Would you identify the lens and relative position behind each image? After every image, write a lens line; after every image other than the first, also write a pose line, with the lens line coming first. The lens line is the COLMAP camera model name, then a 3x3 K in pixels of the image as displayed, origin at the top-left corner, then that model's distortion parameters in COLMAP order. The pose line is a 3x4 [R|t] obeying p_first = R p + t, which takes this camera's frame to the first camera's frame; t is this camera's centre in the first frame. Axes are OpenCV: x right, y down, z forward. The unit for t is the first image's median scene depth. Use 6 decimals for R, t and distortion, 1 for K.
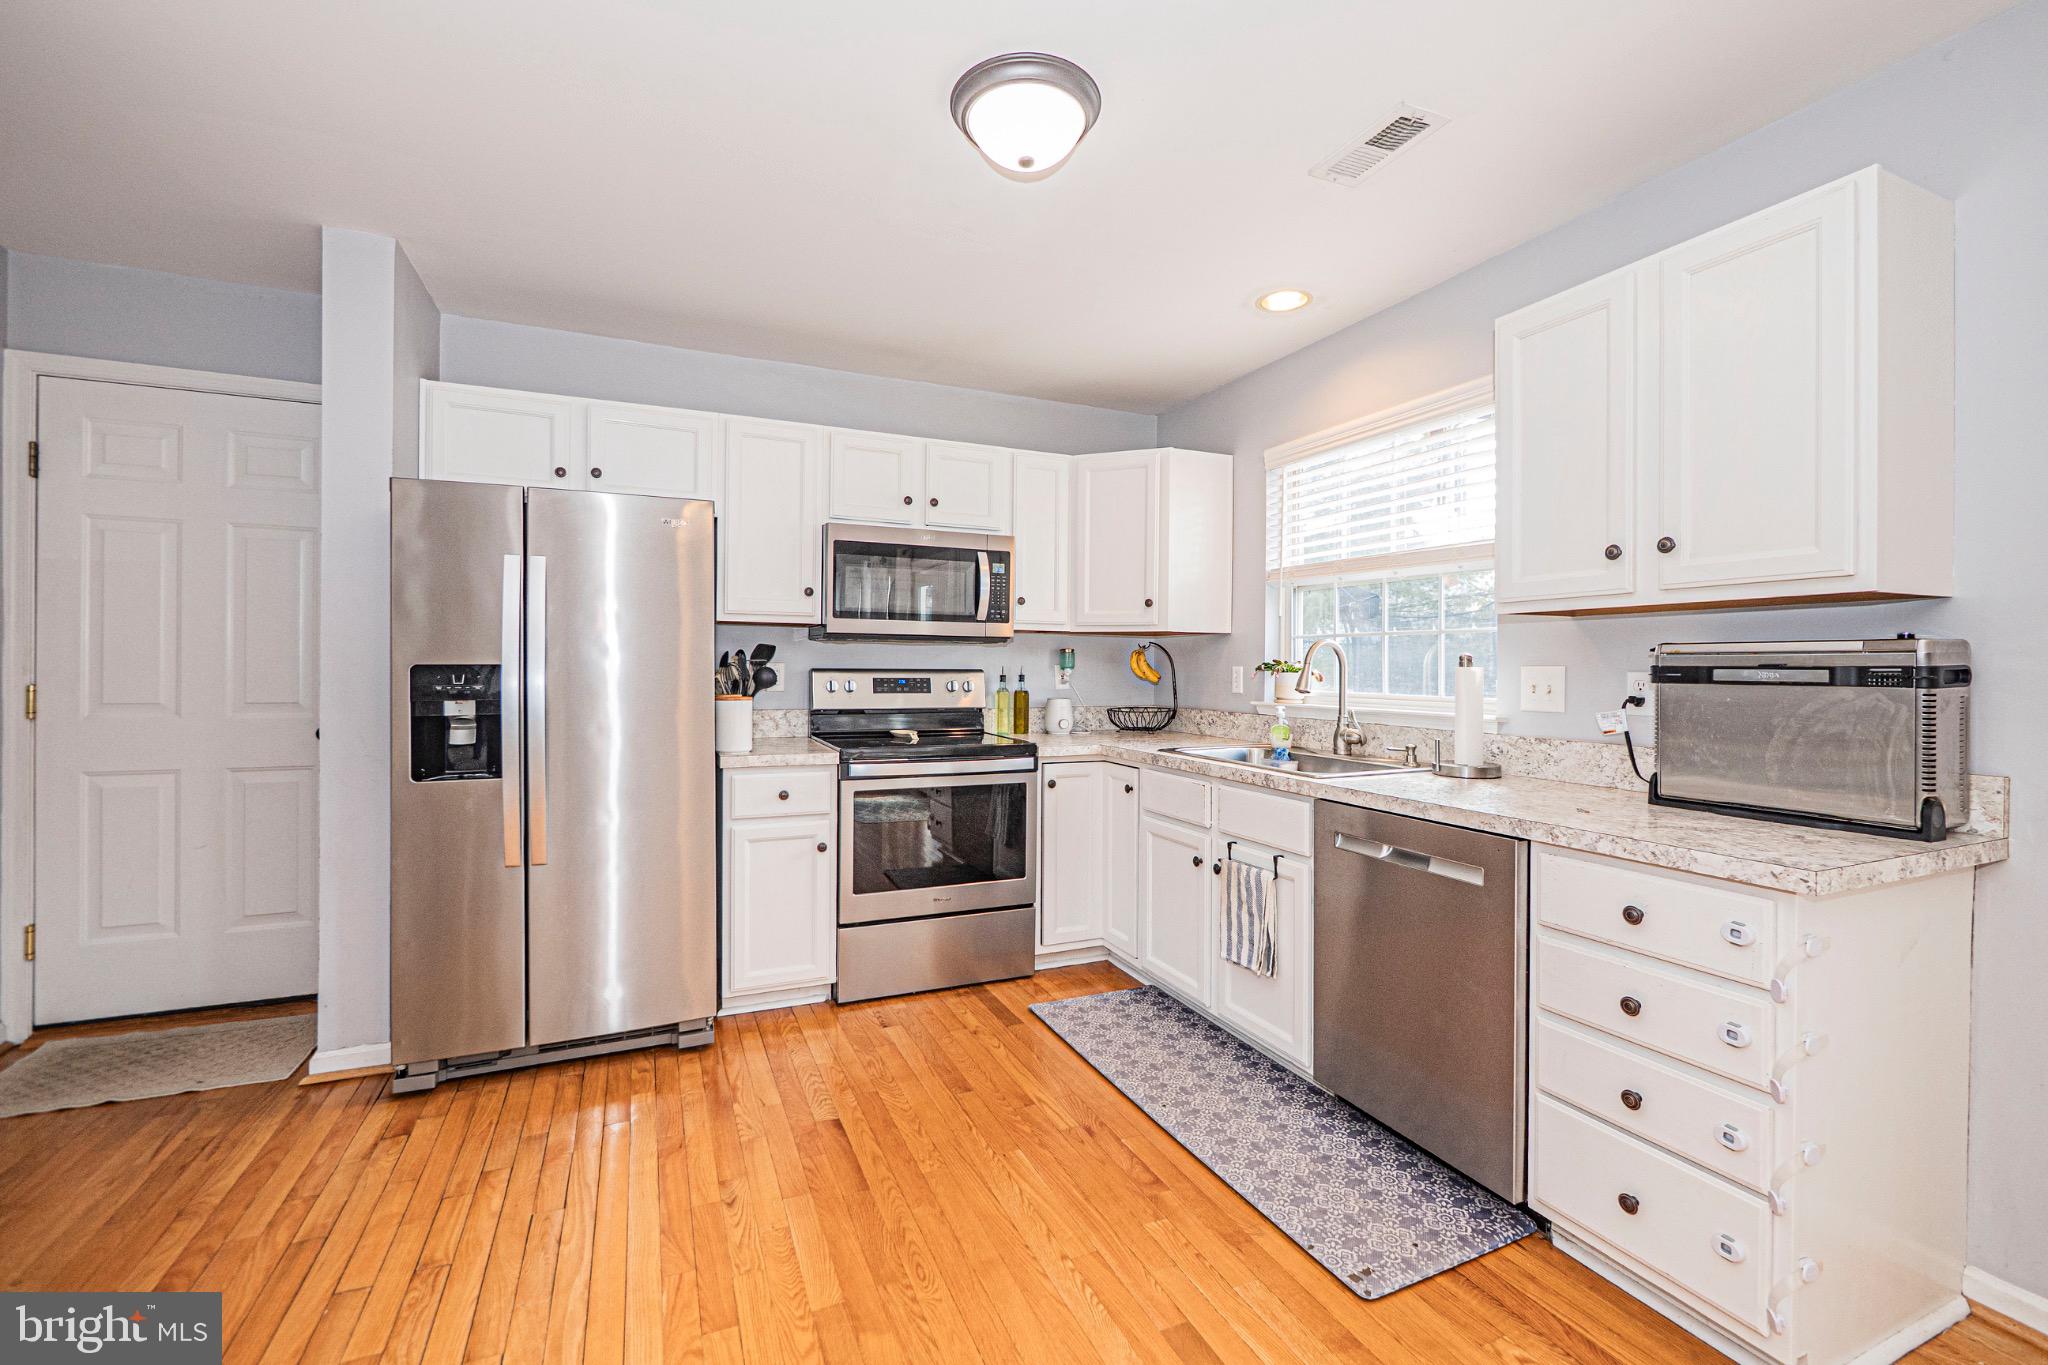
lens RADIAL K [[864.6, 0, 1022.4], [0, 864.6, 671.9], [0, 0, 1]] dist [-0.005315, 0.000151]
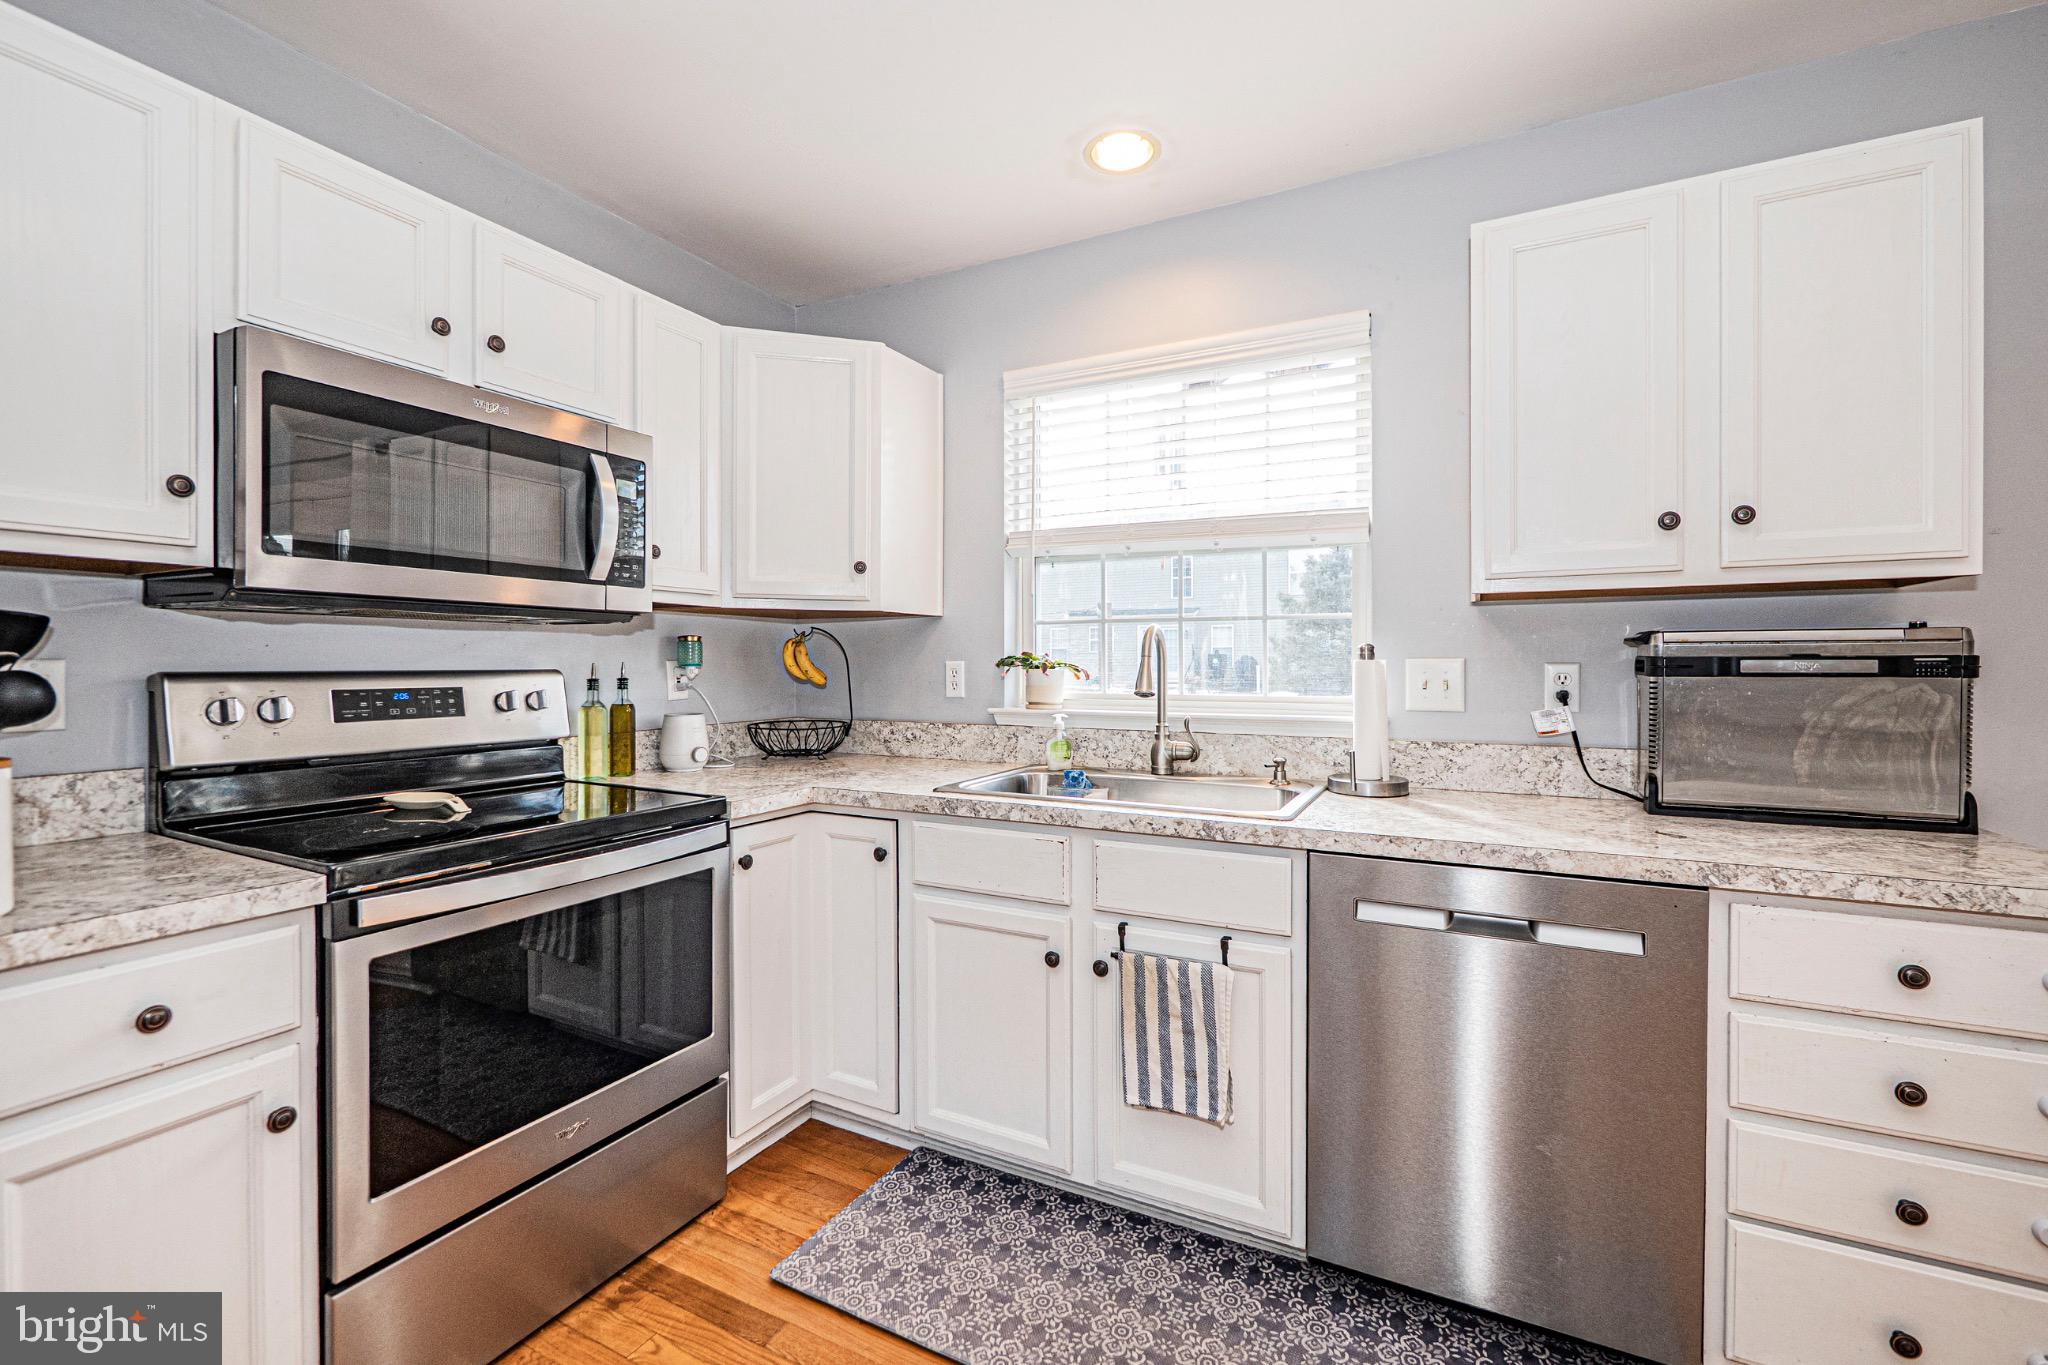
lens RADIAL K [[864.6, 0, 1019.4], [0, 864.6, 672.3], [0, 0, 1]] dist [-0.005315, 0.000151]
pose [[0.779889, -0.014517, 0.625750, -0.209015], [0.010678, 0.999894, 0.009887, -0.004472], [-0.625827, -0.001029, 0.779961, 0.469489]]
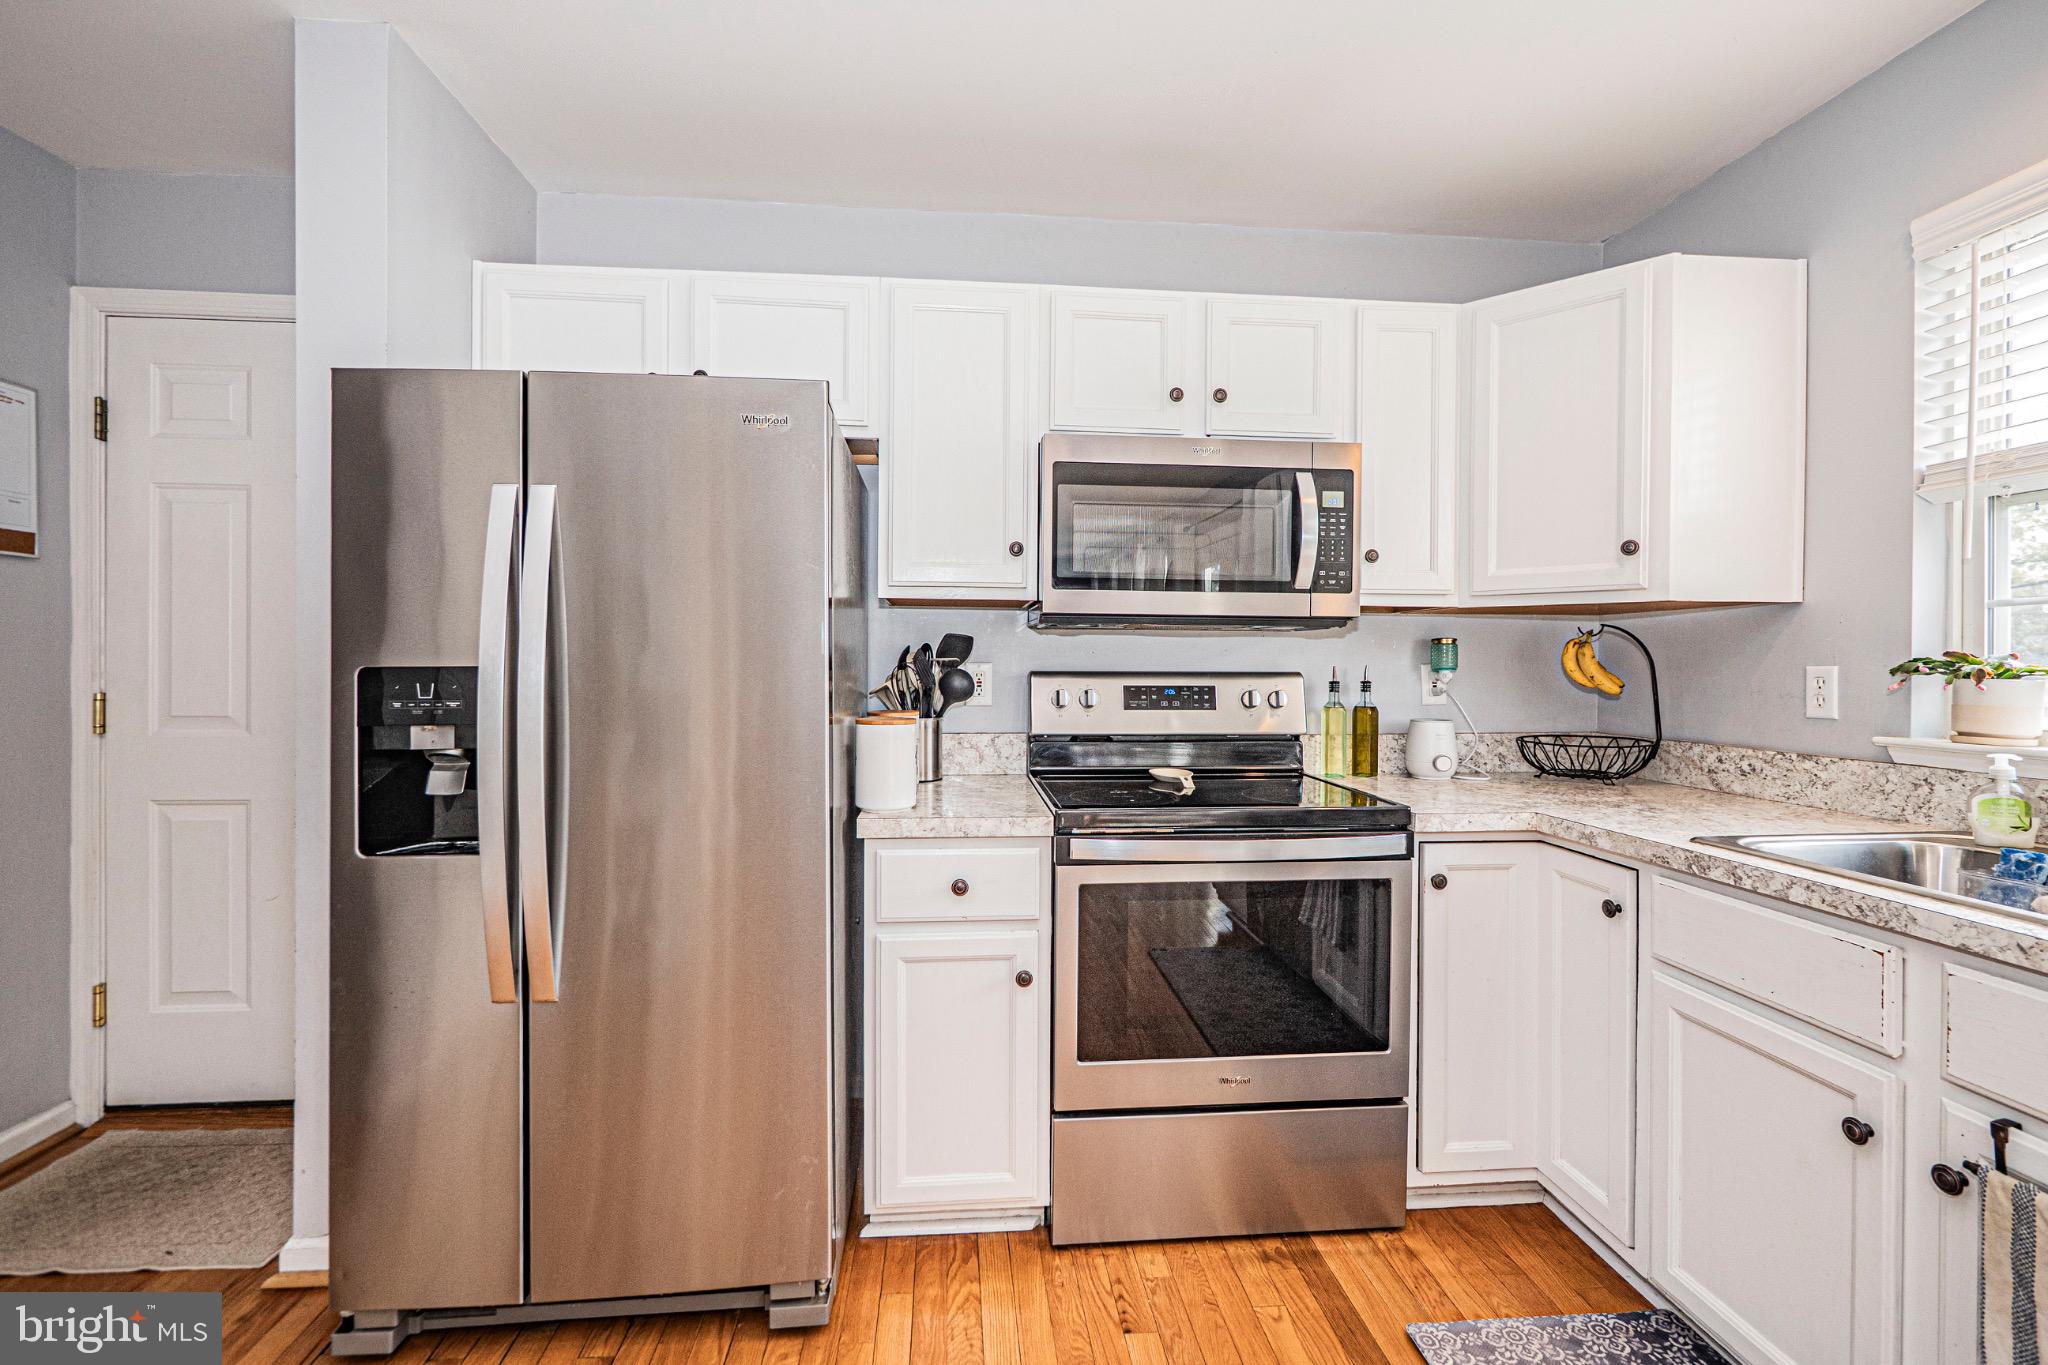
lens RADIAL K [[864.6, 0, 1026.7], [0, 864.6, 672.4], [0, 0, 1]] dist [-0.005315, 0.000151]
pose [[0.947772, -0.000948, -0.318948, -0.043511], [0.000703, 0.999999, -0.000886, -0.002928], [0.318949, 0.000615, 0.947772, 0.442926]]
